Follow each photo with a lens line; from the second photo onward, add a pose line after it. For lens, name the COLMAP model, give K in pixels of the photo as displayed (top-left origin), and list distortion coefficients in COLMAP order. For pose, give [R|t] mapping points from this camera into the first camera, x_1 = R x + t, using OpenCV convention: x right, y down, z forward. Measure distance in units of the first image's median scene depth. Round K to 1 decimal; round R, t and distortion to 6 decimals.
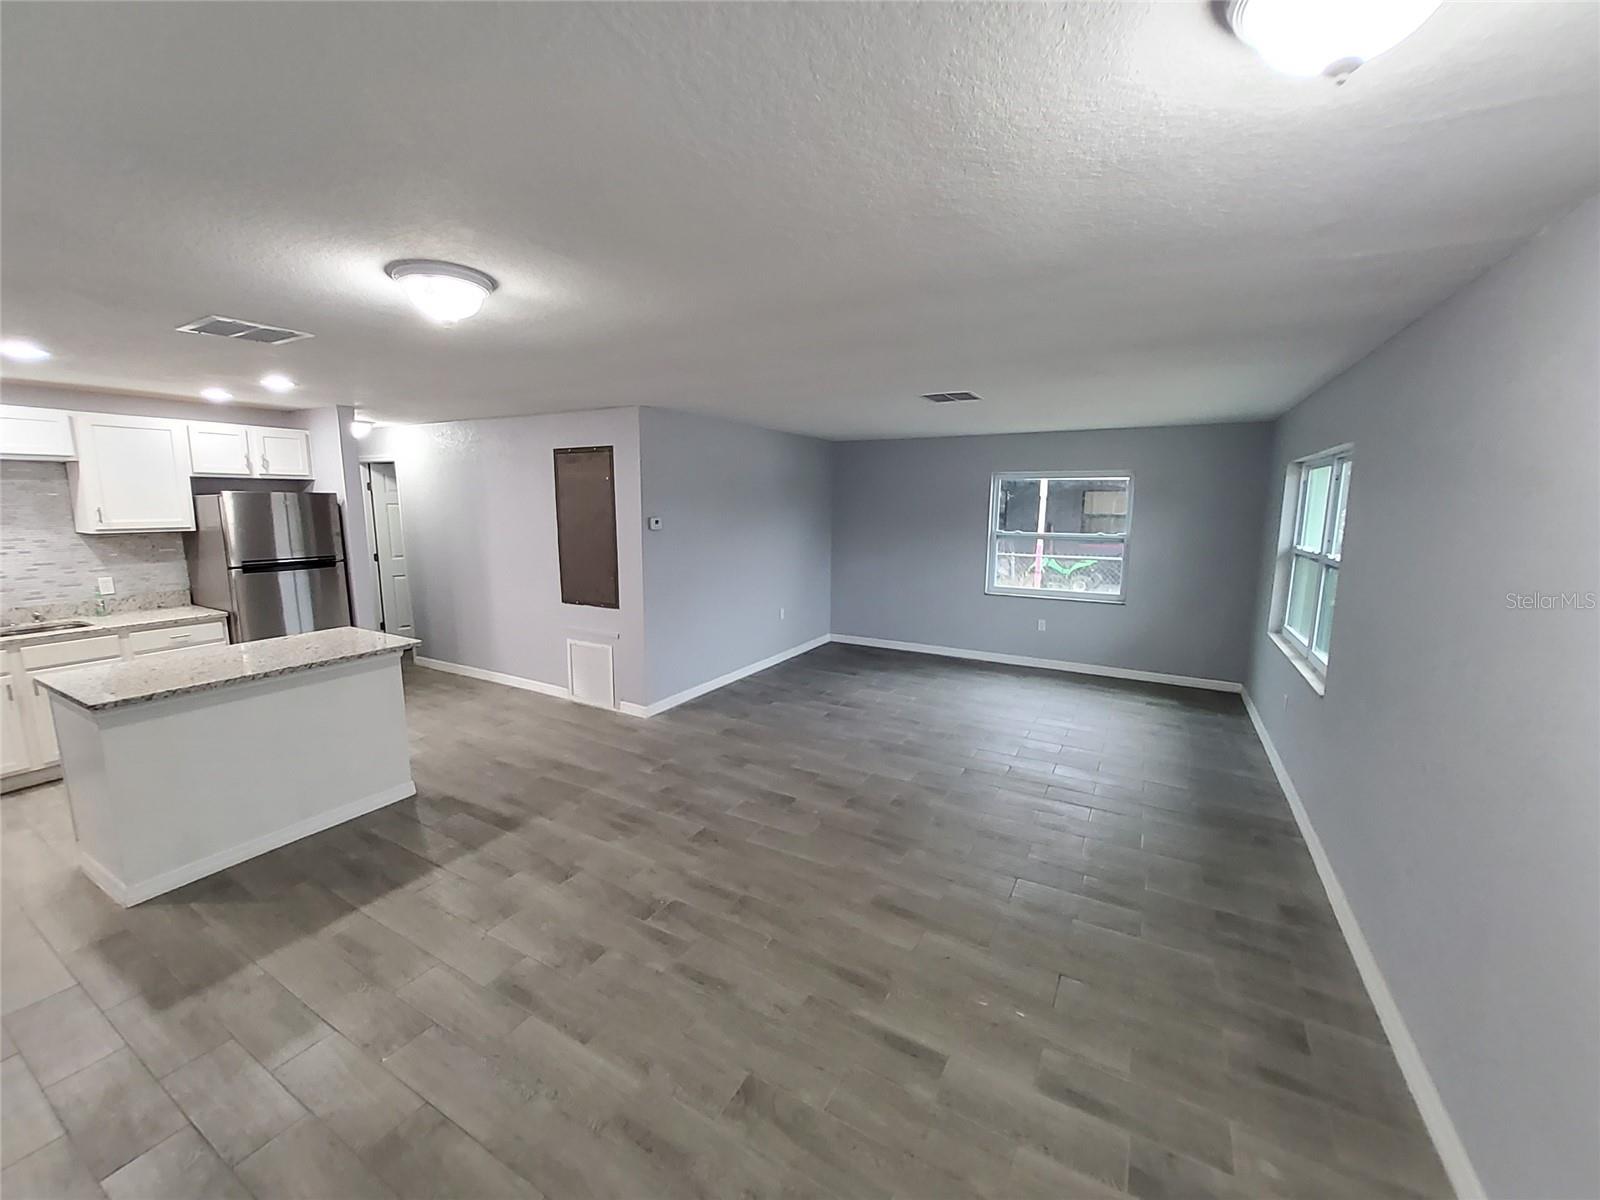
lens RADIAL K [[635.7, 0, 789.4], [0, 635.7, 597.9], [0, 0, 1]] dist [-0.000111, -0.003907]
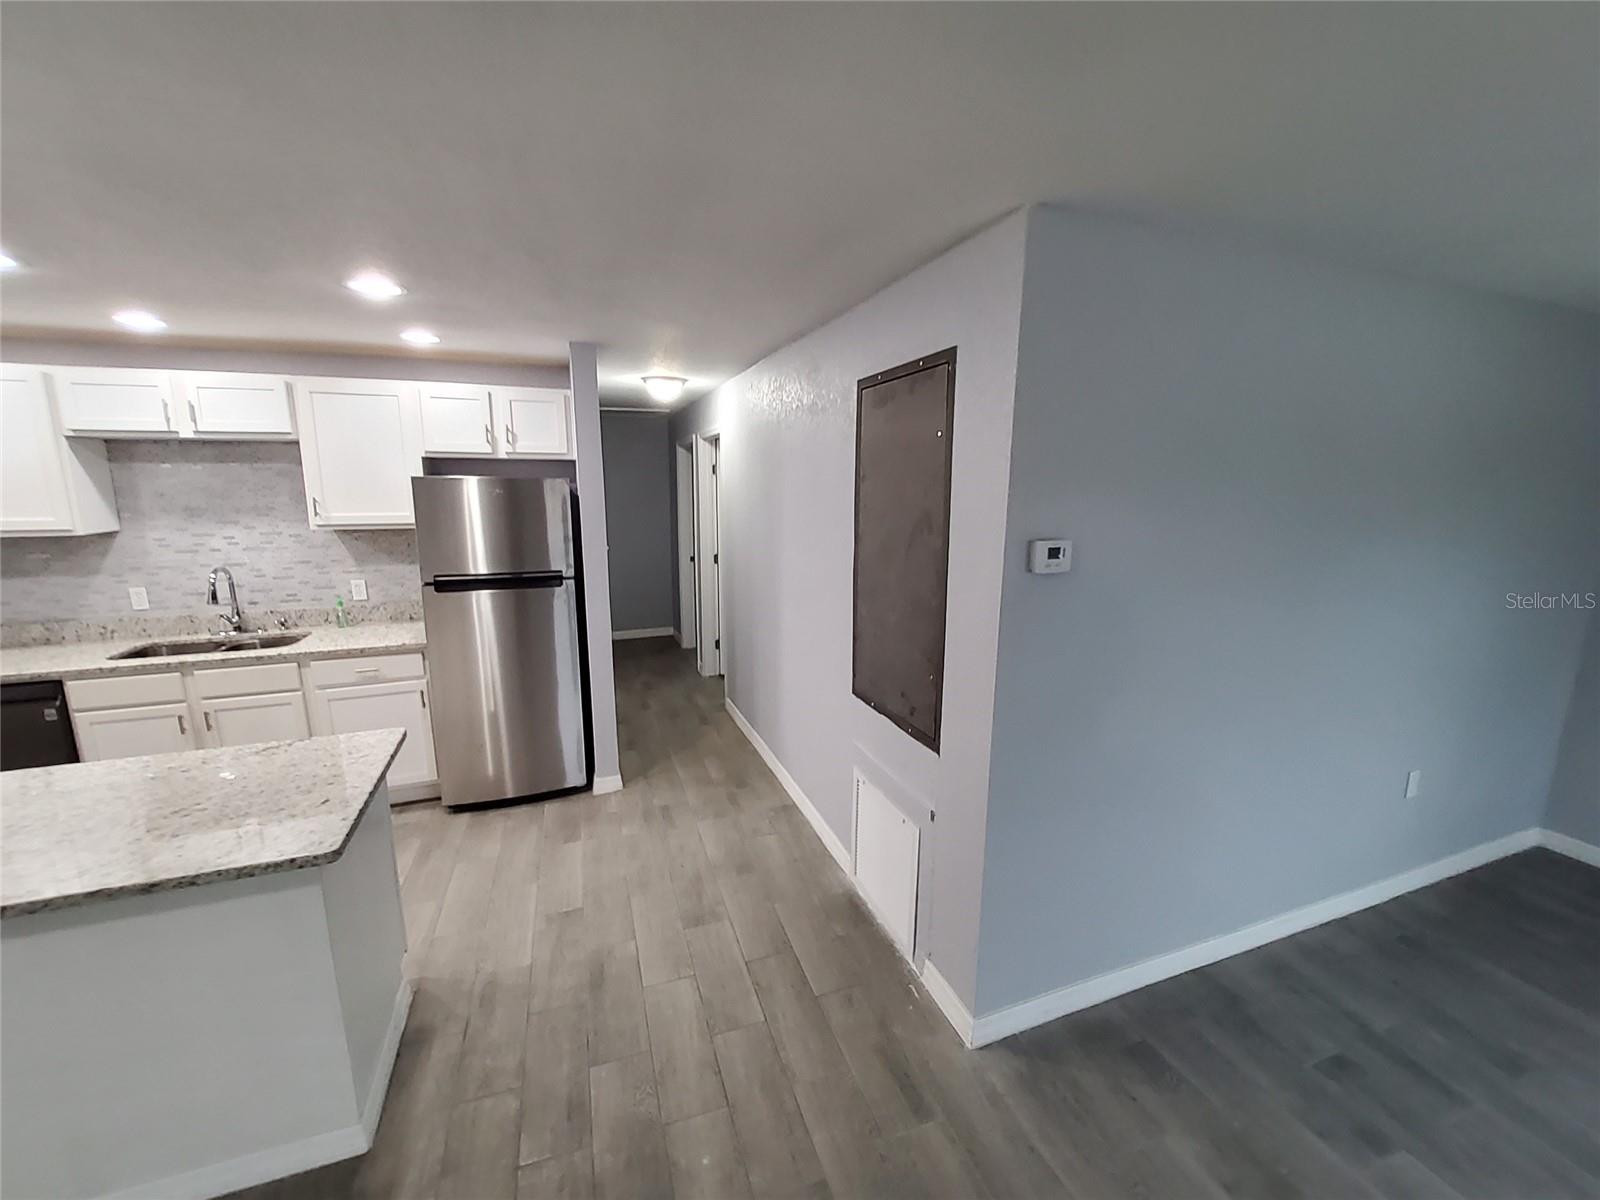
lens RADIAL K [[635.7, 0, 789.4], [0, 635.7, 597.9], [0, 0, 1]] dist [-0.000111, -0.003907]
pose [[0.763260, 0.111681, -0.636366, -0.105083], [-0.096916, 0.993593, 0.058132, -0.113271], [0.638781, 0.017304, 0.769194, 0.715031]]
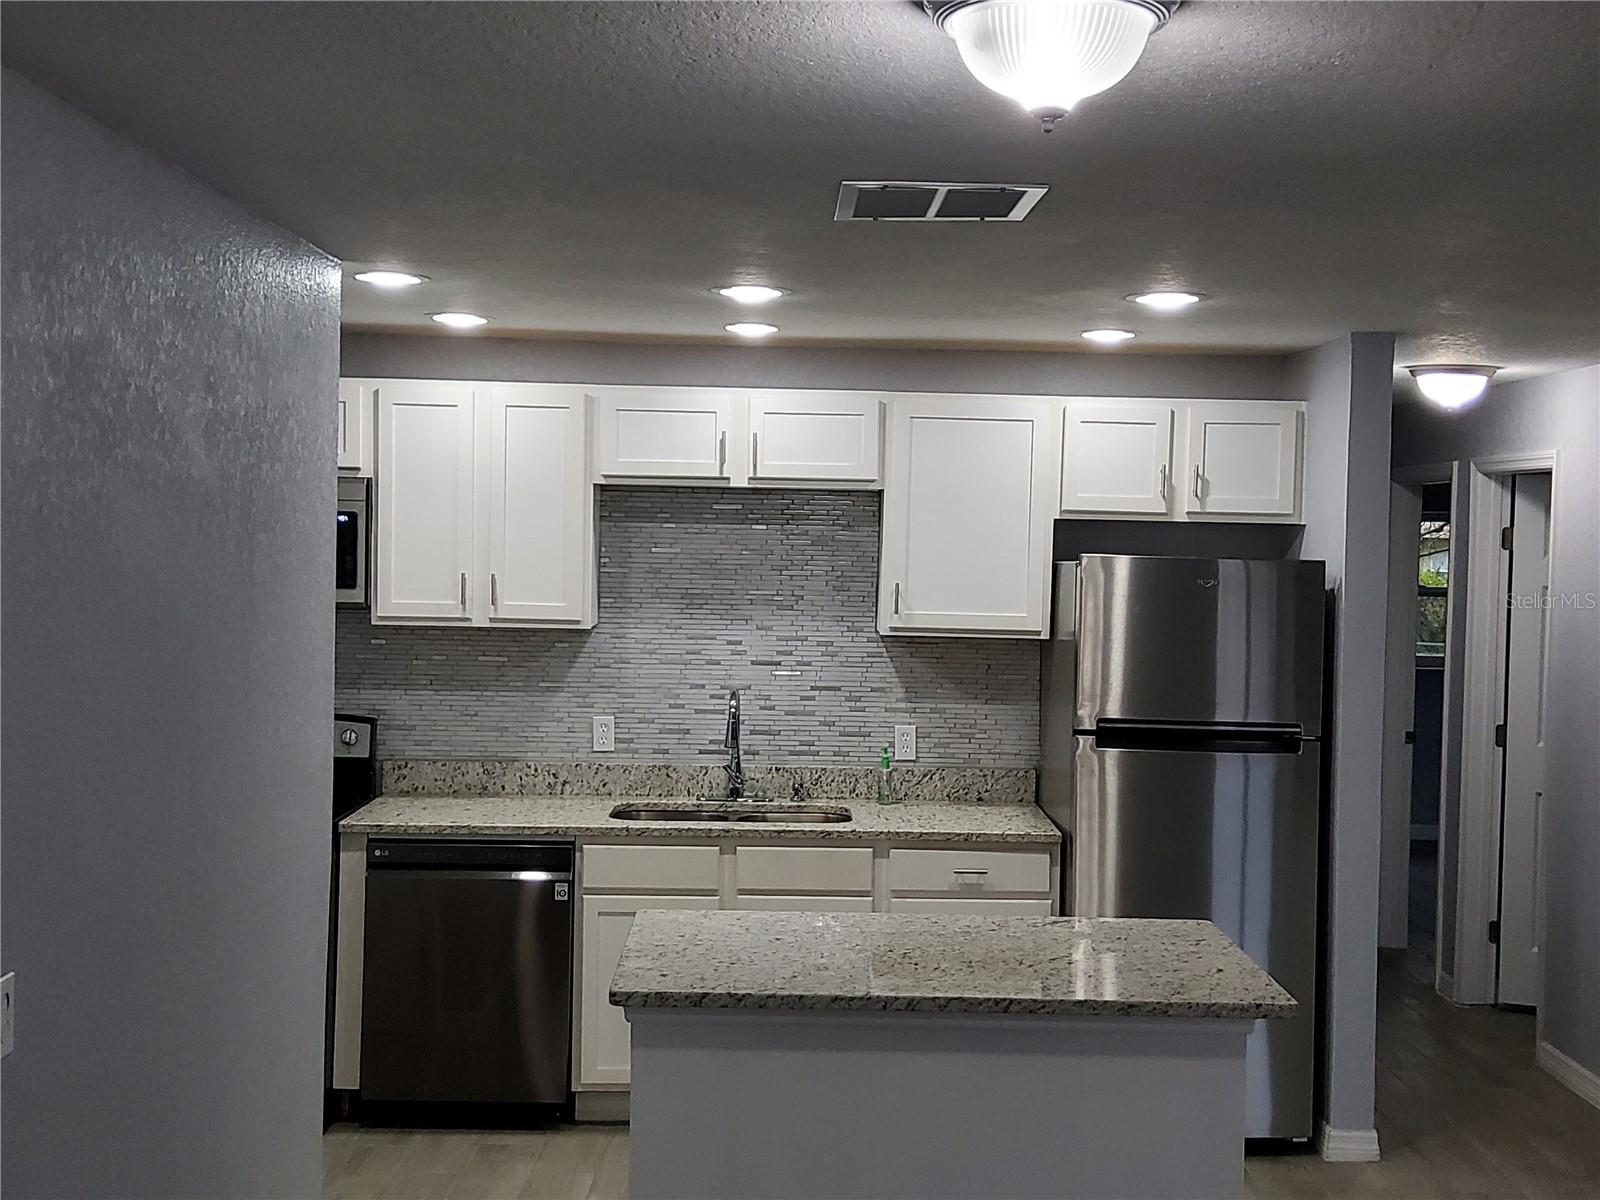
lens RADIAL K [[1913.8, 0, 839.3], [0, 1913.8, 601.1], [0, 0, 1]] dist [0.111254, -0.030050]
pose [[0.516267, 0.036985, -0.855629, 0.139403], [-0.151618, 0.987233, -0.048809, -0.046610], [0.842900, 0.154927, 0.515284, 0.187288]]
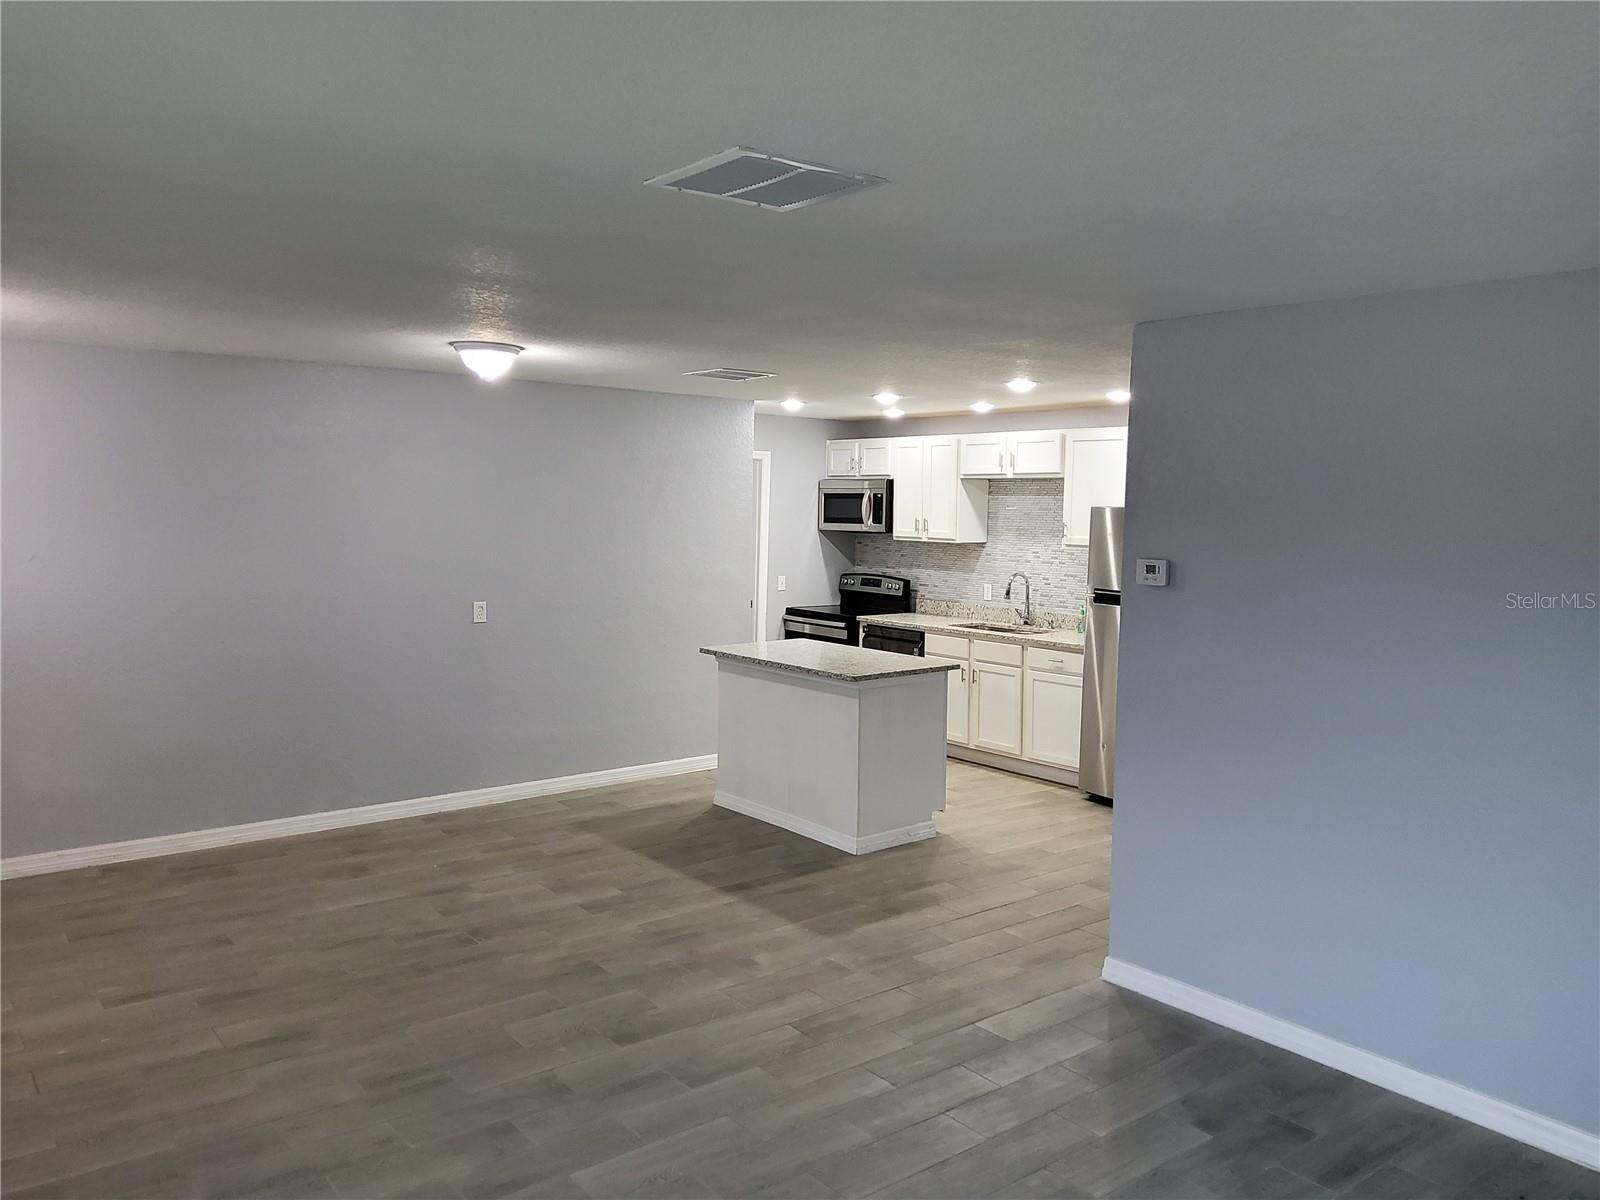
lens RADIAL K [[1183.9, 0, 819.8], [0, 1183.9, 605.3], [0, 0, 1]] dist [0.047452, -0.073878]
pose [[-0.351680, 0.070628, -0.933452, 0.753164], [-0.162178, 0.977475, 0.135060, -0.191546], [0.921965, 0.198883, -0.332304, 1.203137]]
